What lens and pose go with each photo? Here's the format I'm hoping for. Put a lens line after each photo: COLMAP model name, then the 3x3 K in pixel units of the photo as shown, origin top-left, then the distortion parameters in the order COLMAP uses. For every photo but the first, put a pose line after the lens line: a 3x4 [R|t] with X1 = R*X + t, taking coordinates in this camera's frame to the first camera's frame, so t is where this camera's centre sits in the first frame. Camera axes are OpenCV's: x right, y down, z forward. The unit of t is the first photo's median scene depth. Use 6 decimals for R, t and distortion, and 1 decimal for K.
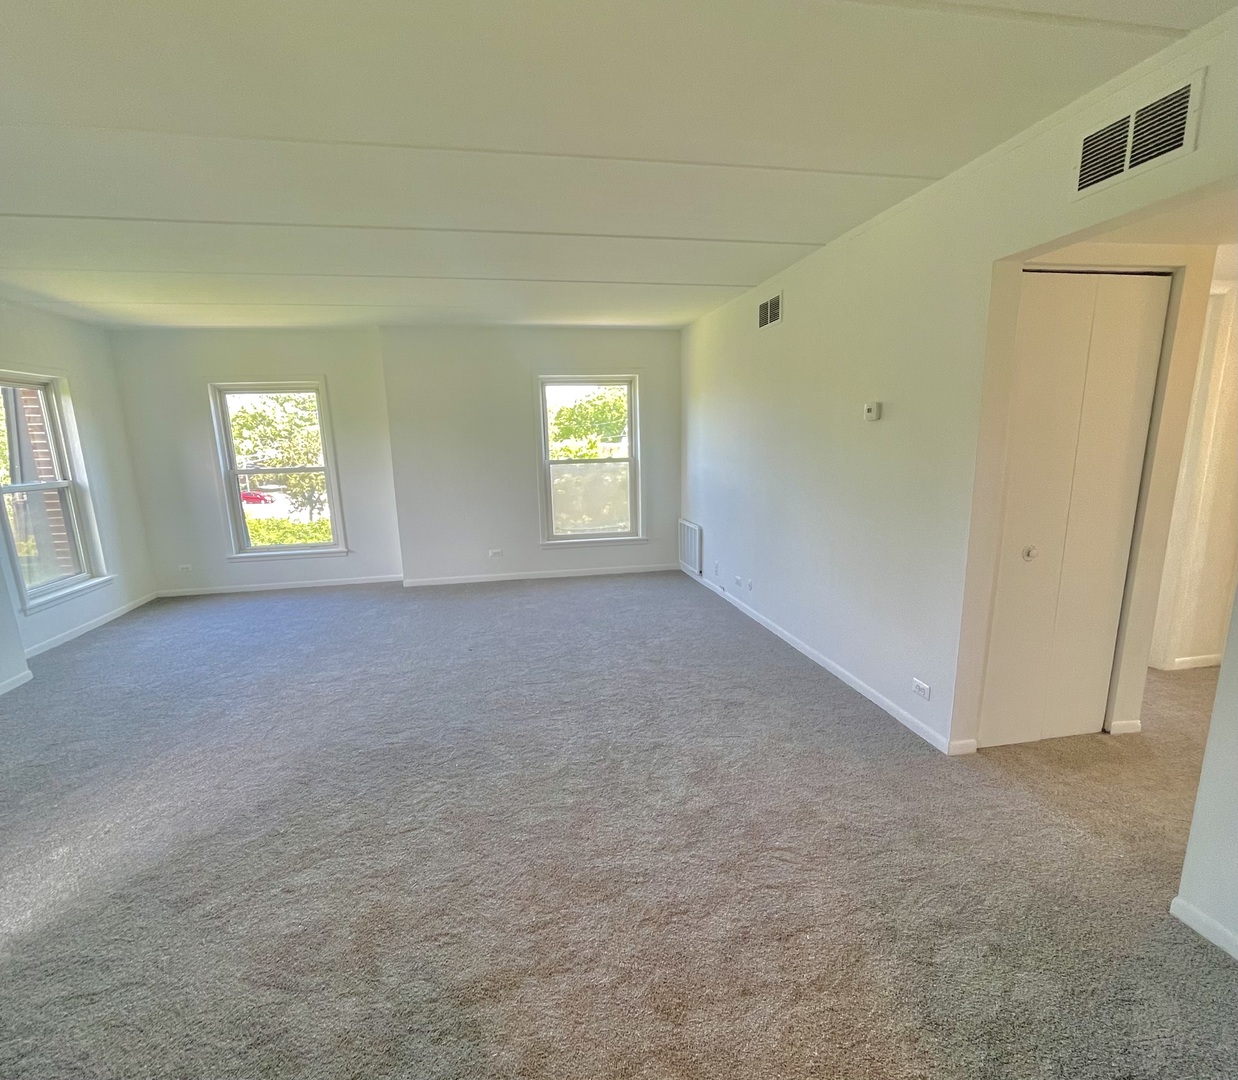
lens RADIAL K [[561.1, 0, 619.0], [0, 561.1, 540.0], [0, 0, 1]] dist [-0.000108, -0.000959]
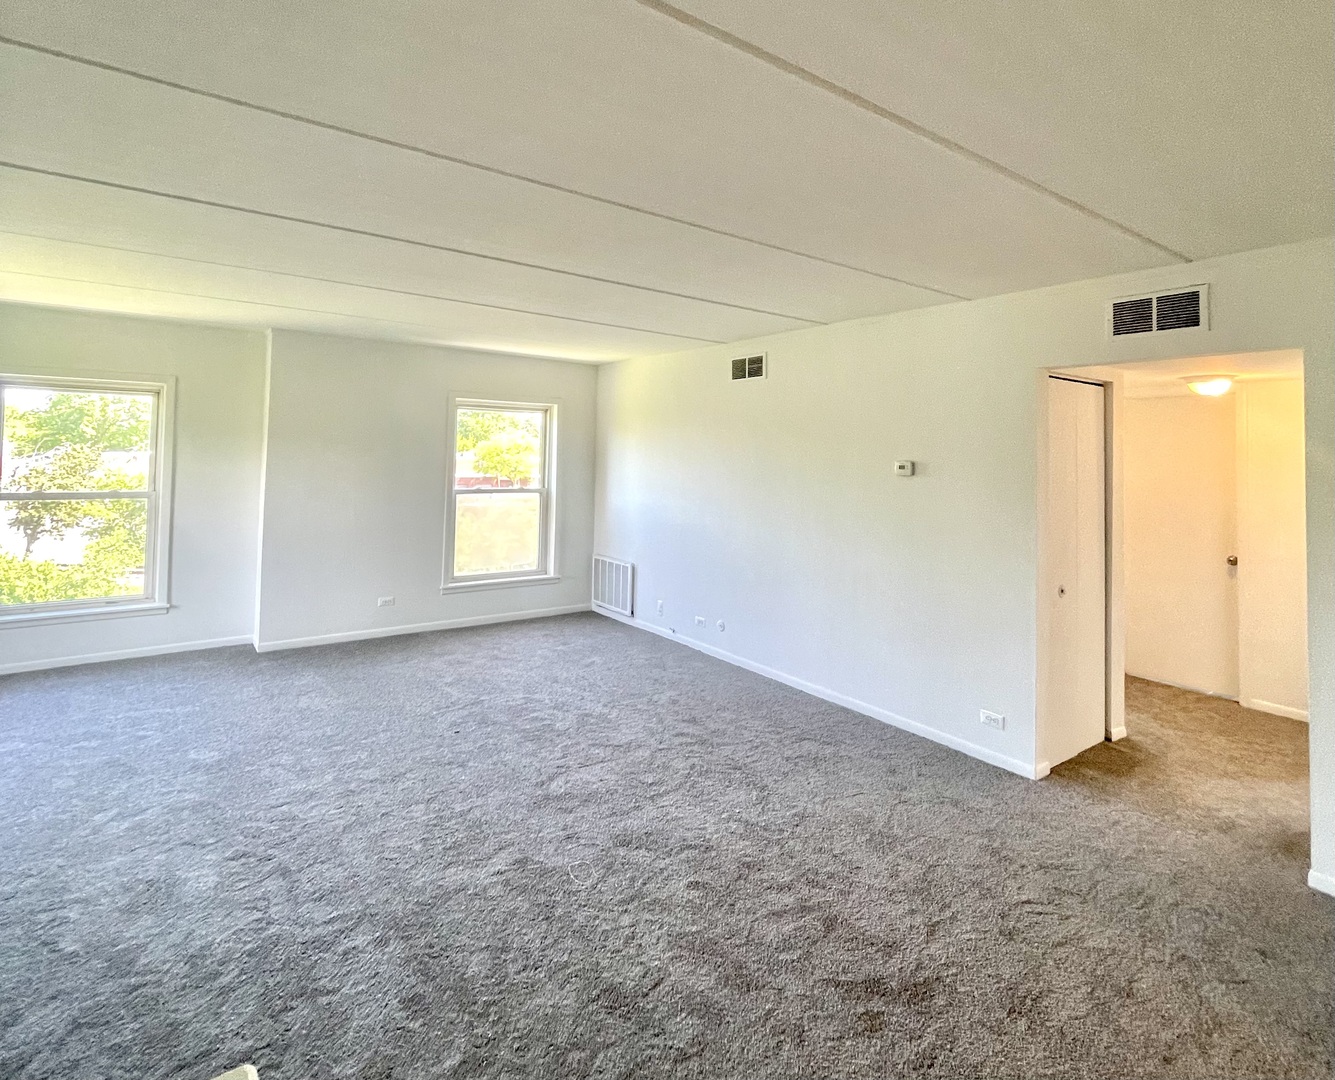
lens RADIAL K [[589.9, 0, 666.9], [0, 589.9, 440.5], [0, 0, 1]] dist [-0.004509, -0.000179]
pose [[0.933770, 0.053284, 0.353886, -0.189865], [0.024732, 0.976882, -0.212346, -0.015956], [-0.357019, 0.207035, 0.910865, 0.020795]]
